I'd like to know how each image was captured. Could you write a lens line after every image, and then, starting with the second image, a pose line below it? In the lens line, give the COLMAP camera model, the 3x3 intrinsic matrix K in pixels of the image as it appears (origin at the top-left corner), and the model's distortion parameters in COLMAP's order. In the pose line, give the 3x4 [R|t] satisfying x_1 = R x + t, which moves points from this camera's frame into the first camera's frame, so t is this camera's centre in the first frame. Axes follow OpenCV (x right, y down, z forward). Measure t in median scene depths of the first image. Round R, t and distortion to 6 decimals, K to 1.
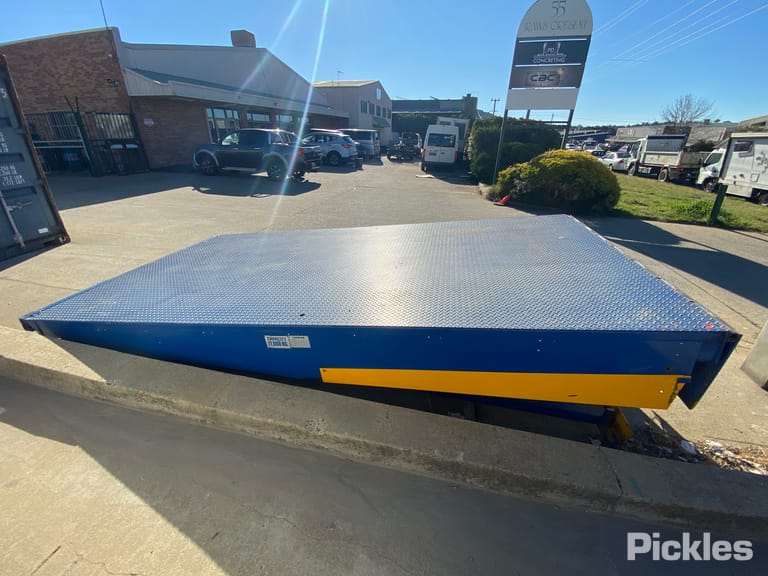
lens RADIAL K [[315.5, 0, 382.7], [0, 315.5, 286.4], [0, 0, 1]] dist [-0.015038, -0.005447]
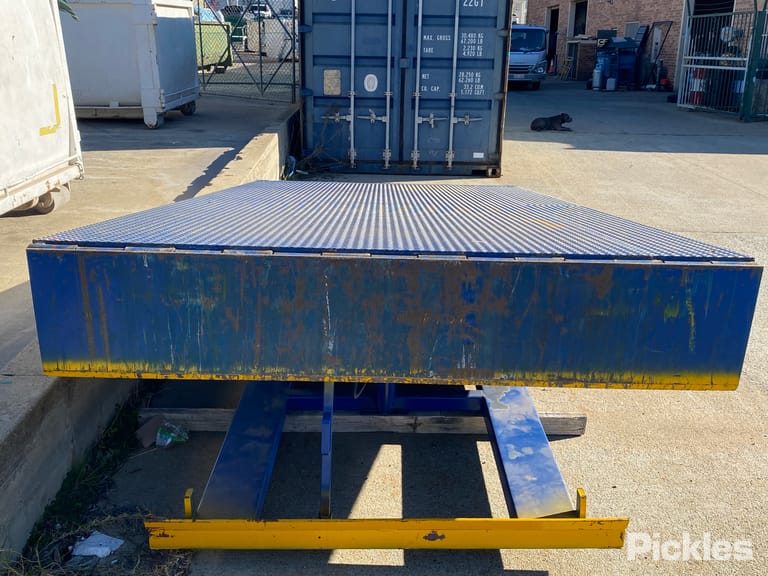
lens RADIAL K [[760.5, 0, 380.3], [0, 760.5, 294.6], [0, 0, 1]] dist [0.013681, 0.000000]
pose [[0.201169, 0.292135, -0.934980, 0.300674], [-0.439515, 0.879939, 0.180372, -0.042557], [0.875419, 0.374652, 0.305414, 0.124223]]
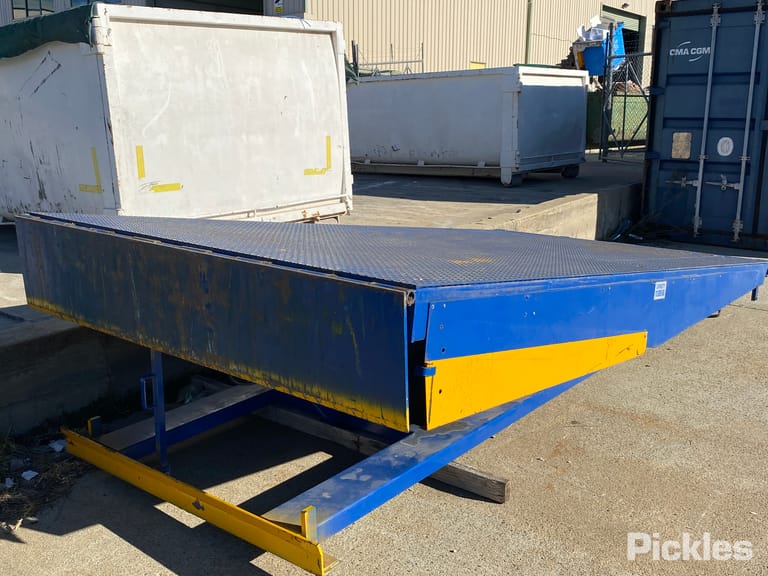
lens RADIAL K [[760.5, 0, 381.9], [0, 760.5, 288.0], [0, 0, 1]] dist [0.013681, 0.000000]
pose [[-0.458883, 0.174028, -0.871286, 0.292046], [-0.399827, 0.835282, 0.377415, -0.114732], [0.793451, 0.521554, -0.313716, 0.300738]]
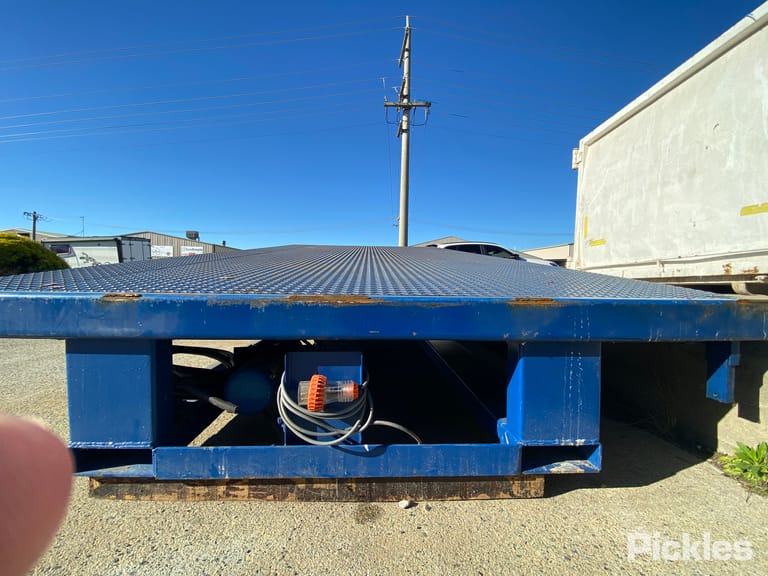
lens RADIAL K [[313.8, 0, 379.2], [0, 313.8, 288.6], [0, 0, 1]] dist [-0.016647, -0.003517]
pose [[-0.246866, -0.056300, 0.967413, -0.249526], [0.404473, 0.901206, 0.155661, -0.026243], [-0.880601, 0.429720, -0.199705, 0.260099]]
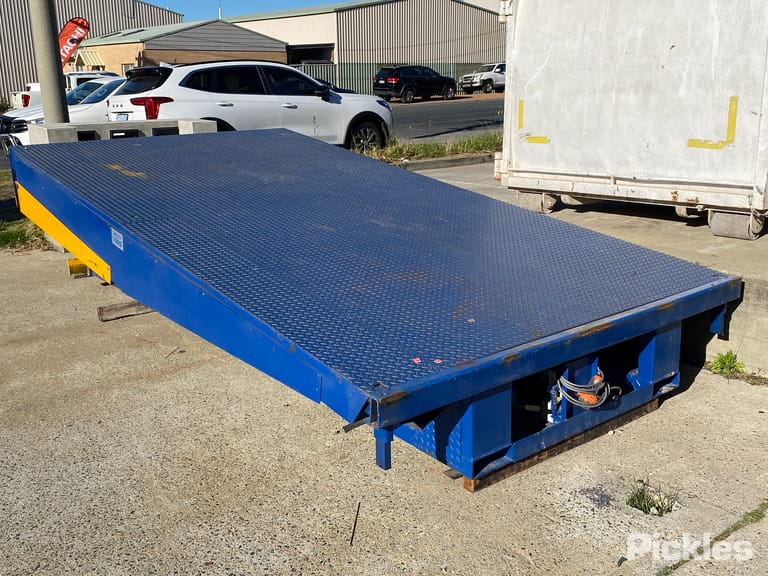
lens RADIAL K [[776.3, 0, 380.5], [0, 776.3, 282.9], [0, 0, 1]] dist [0.023263, 0.000000]
pose [[-0.770119, -0.169934, 0.614849, -0.286585], [0.280732, 0.775220, 0.565884, -0.184937], [-0.572806, 0.608405, -0.549305, 0.418702]]
